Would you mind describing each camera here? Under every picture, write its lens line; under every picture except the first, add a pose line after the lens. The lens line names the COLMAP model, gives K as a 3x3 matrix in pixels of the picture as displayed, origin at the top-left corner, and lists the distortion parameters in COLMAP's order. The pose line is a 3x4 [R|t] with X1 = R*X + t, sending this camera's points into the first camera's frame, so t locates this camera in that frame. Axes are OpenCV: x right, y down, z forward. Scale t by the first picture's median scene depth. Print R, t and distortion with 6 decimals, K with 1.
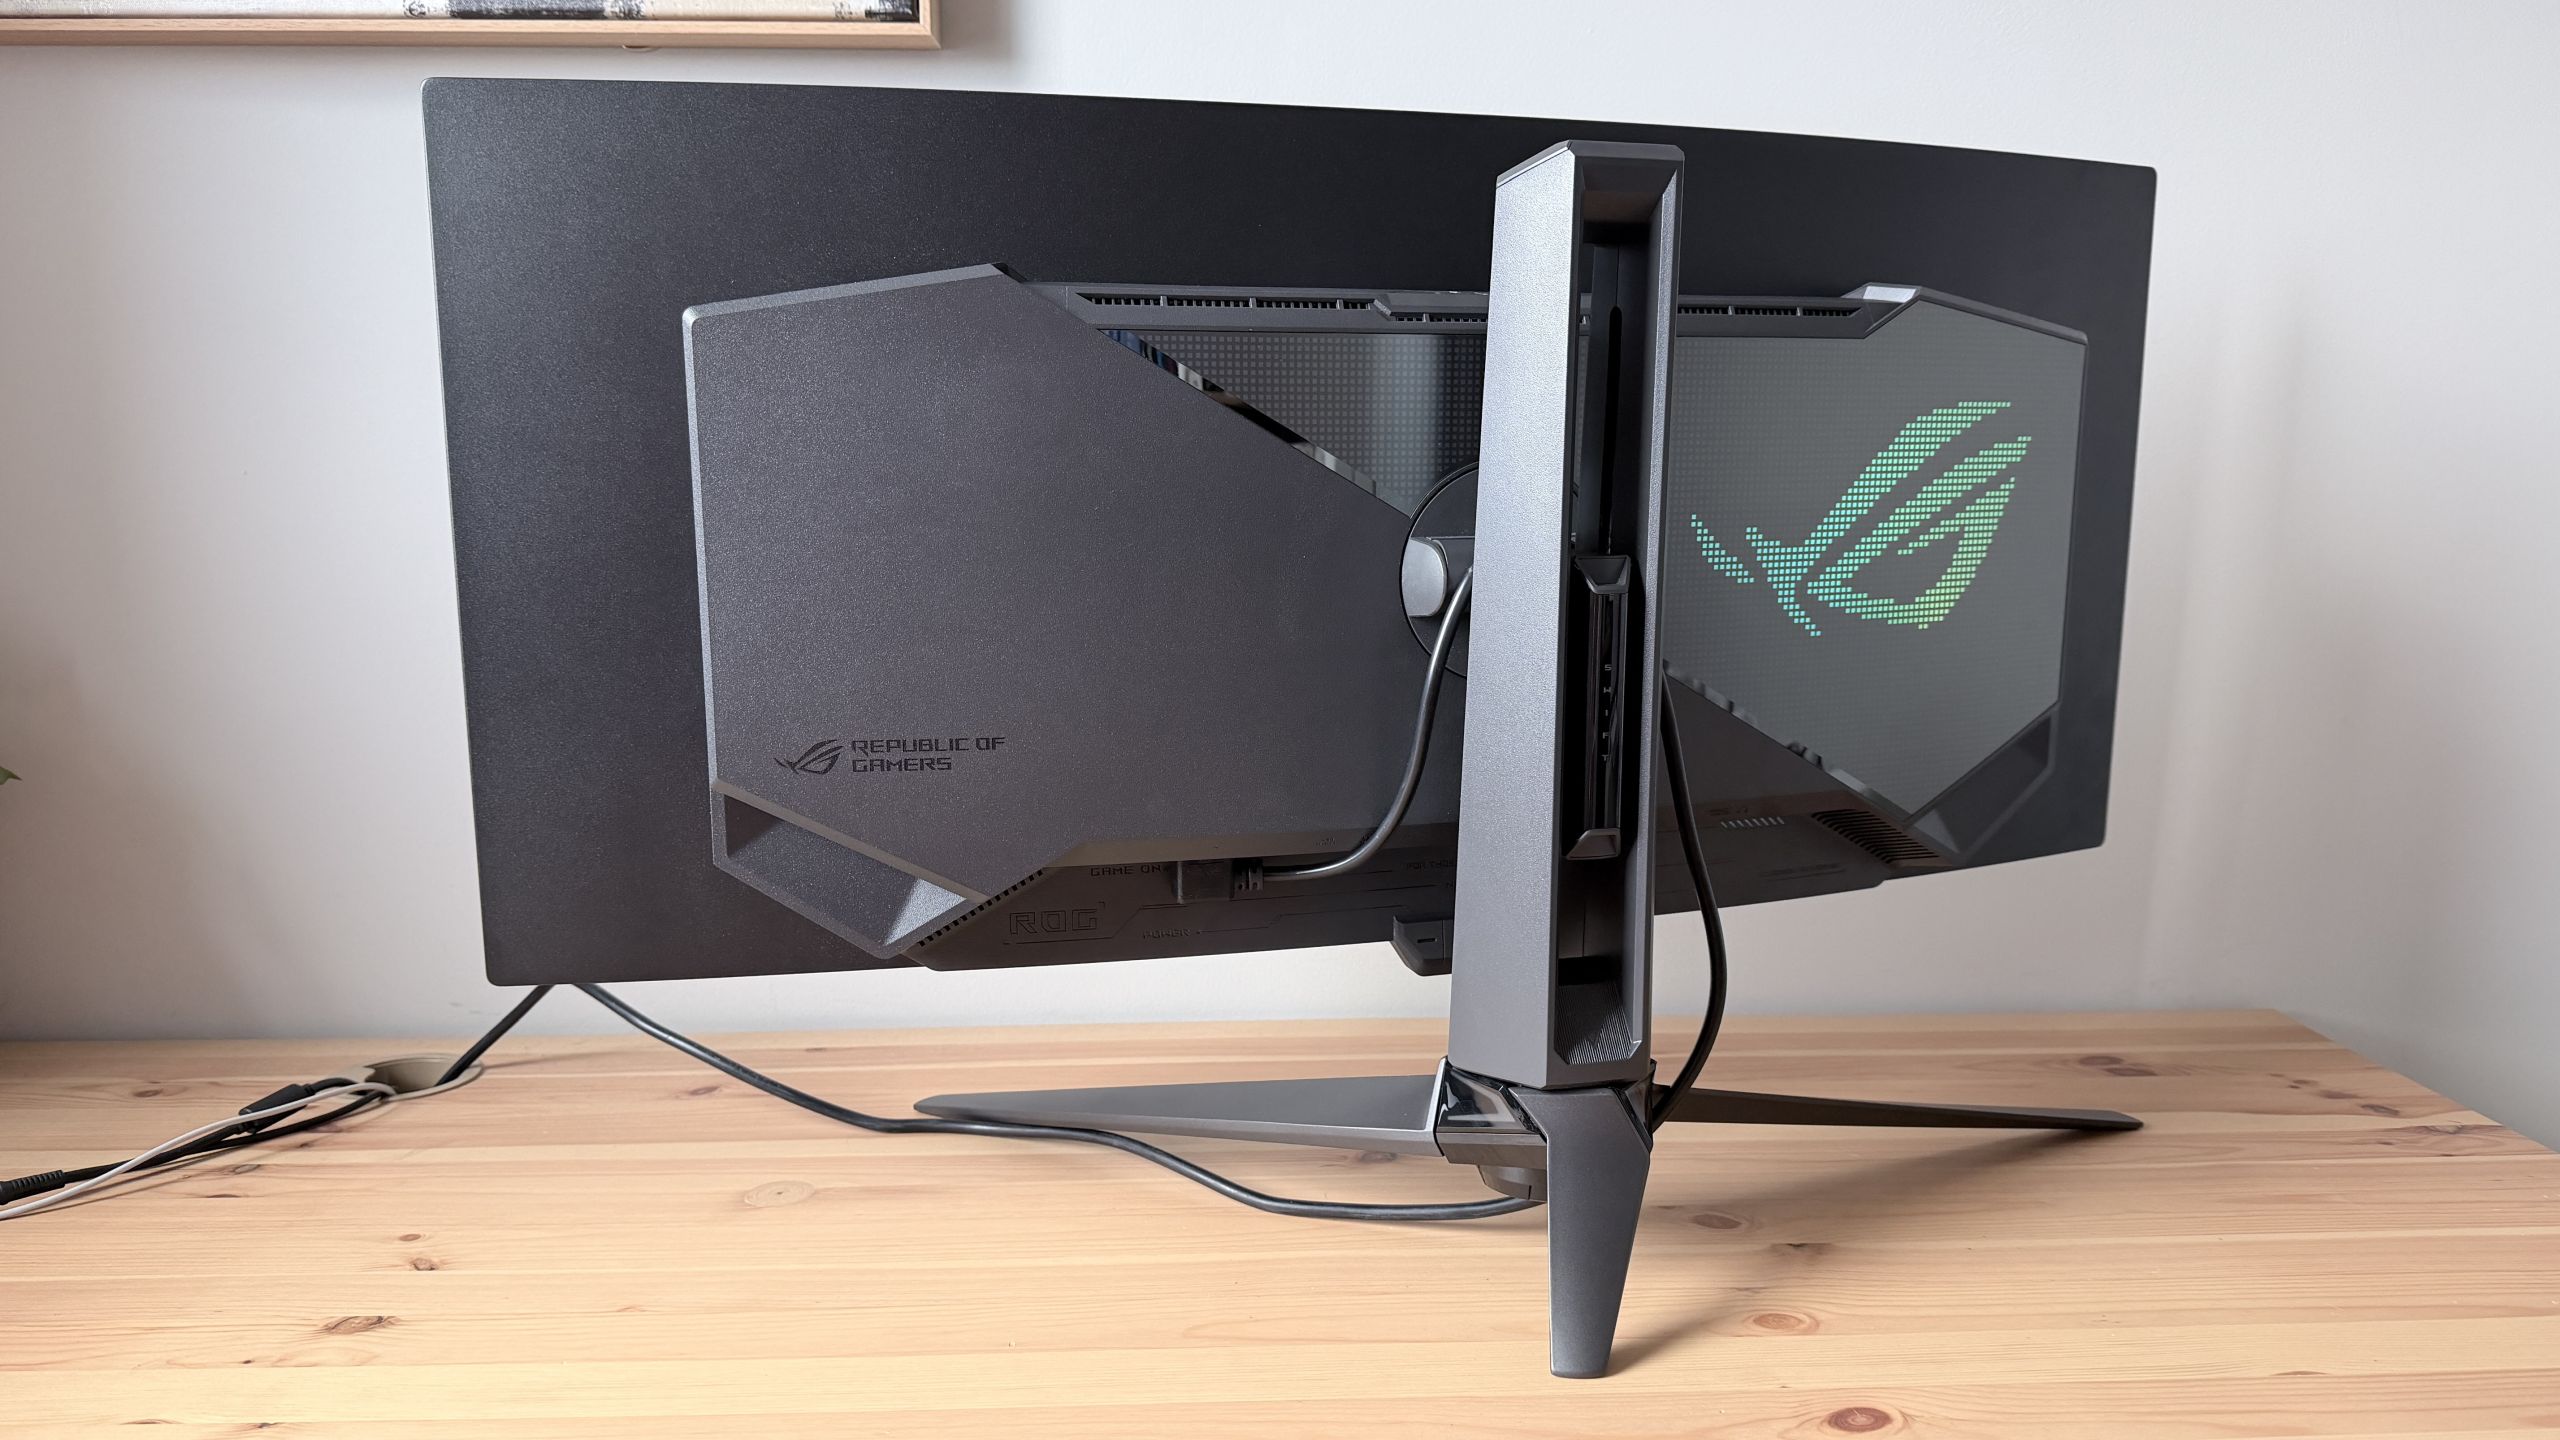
lens RADIAL K [[1831.4, 0, 1268.7], [0, 1831.4, 723.2], [0, 0, 1]] dist [0.010664, -0.045588]
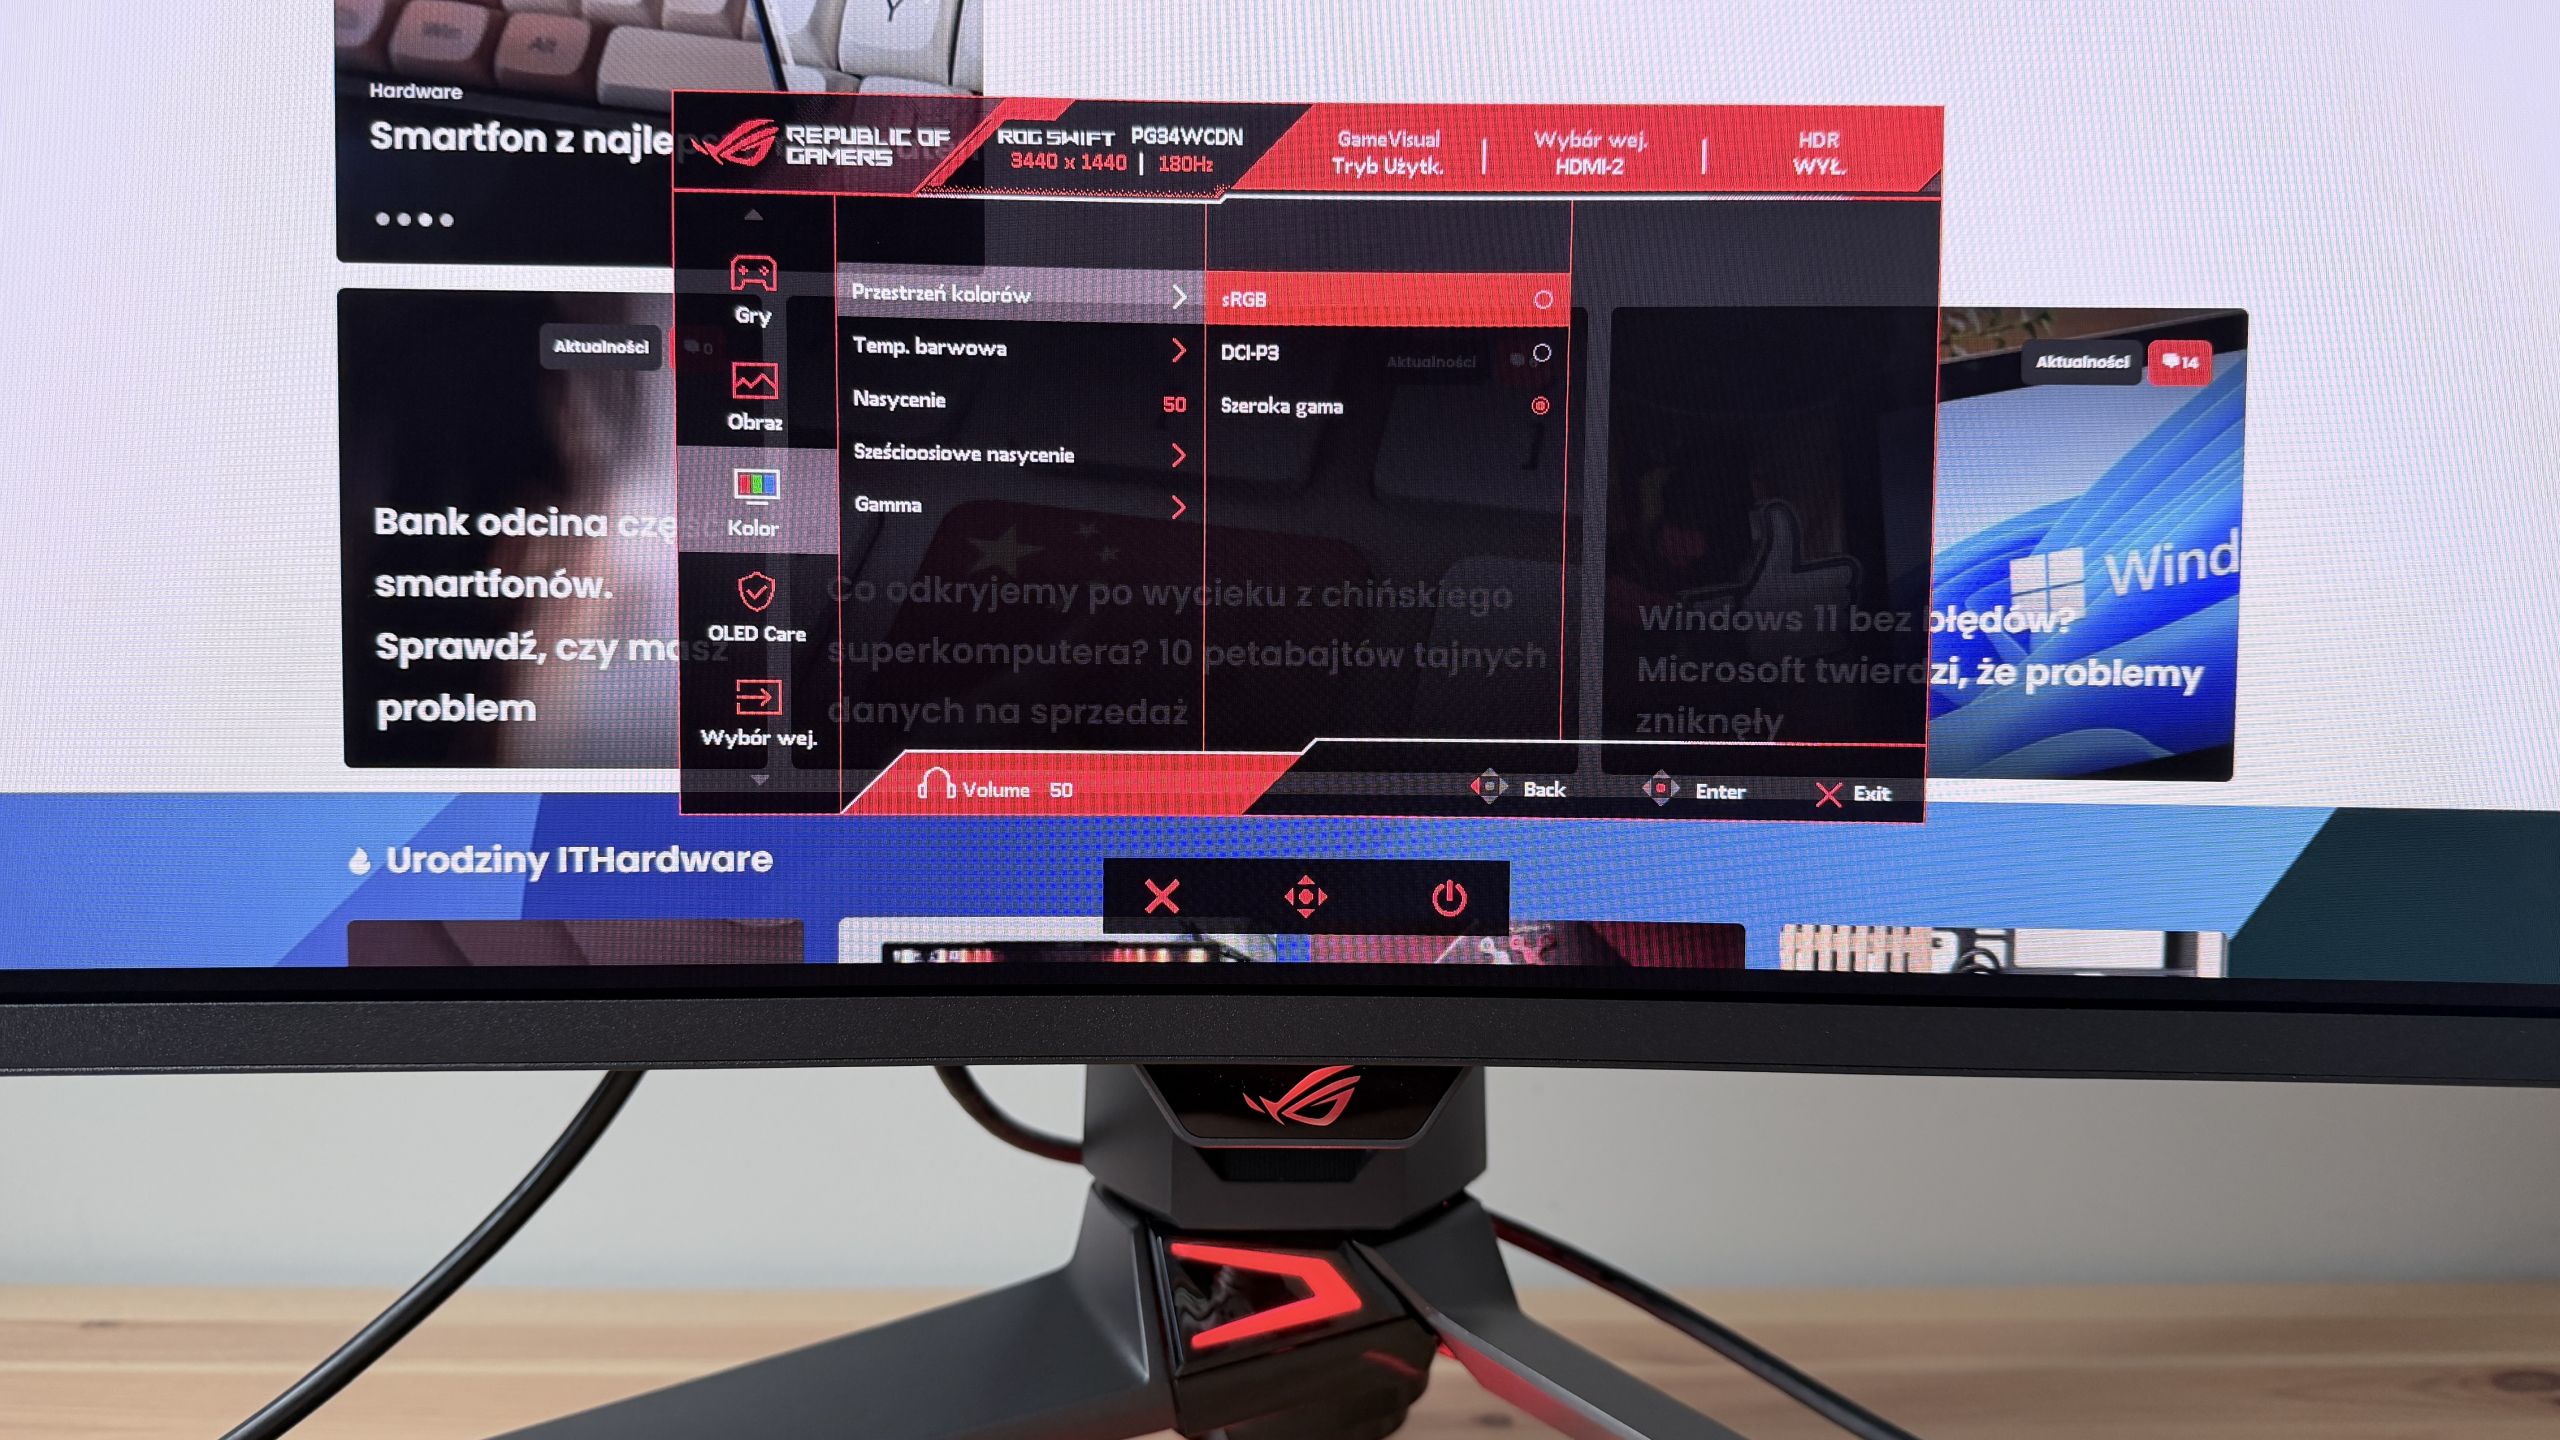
lens RADIAL K [[1831.4, 0, 1266.7], [0, 1831.4, 721.9], [0, 0, 1]] dist [0.010664, -0.045588]
pose [[0.999862, 0.015922, 0.004679, 0.108366], [-0.015262, 0.992952, -0.117534, 0.079889], [-0.006517, 0.117447, 0.993058, 0.583733]]
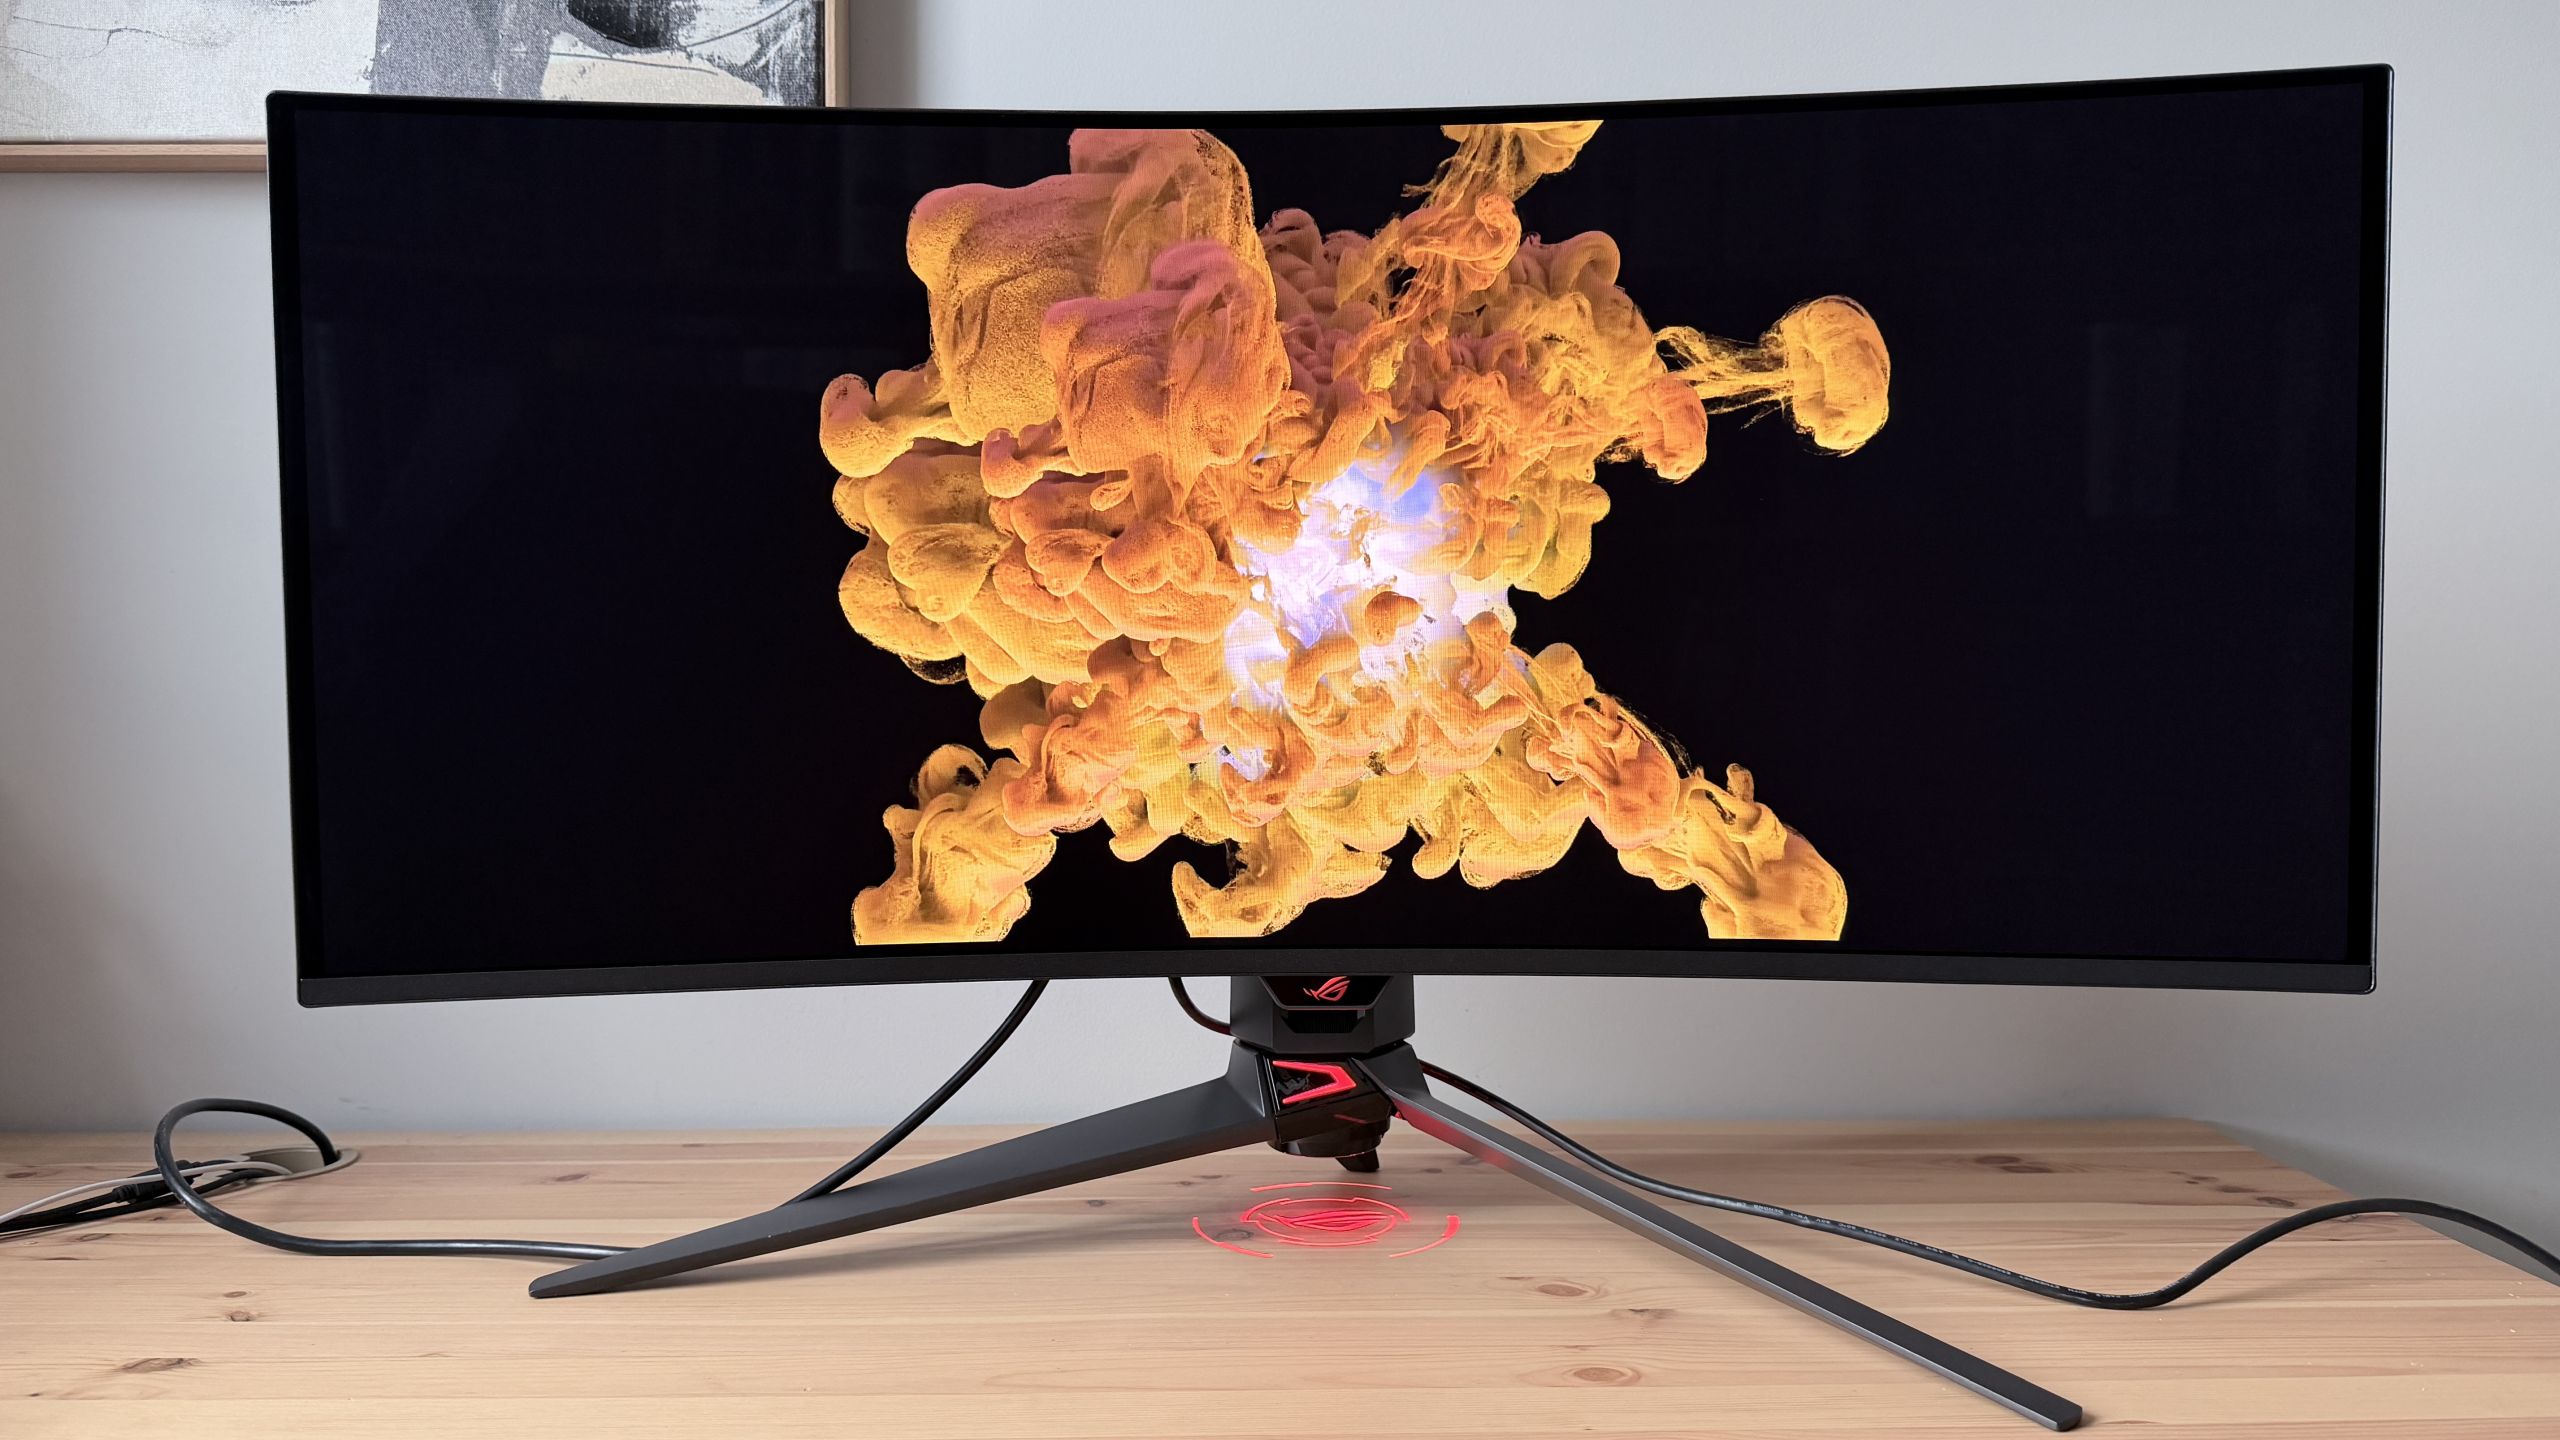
lens RADIAL K [[1831.4, 0, 1280.5], [0, 1831.4, 713.8], [0, 0, 1]] dist [0.010664, -0.045588]
pose [[0.999844, 0.001441, -0.017583, 0.111228], [-0.003587, 0.992446, -0.122629, 0.087020], [0.017274, 0.122673, 0.992297, -0.007431]]
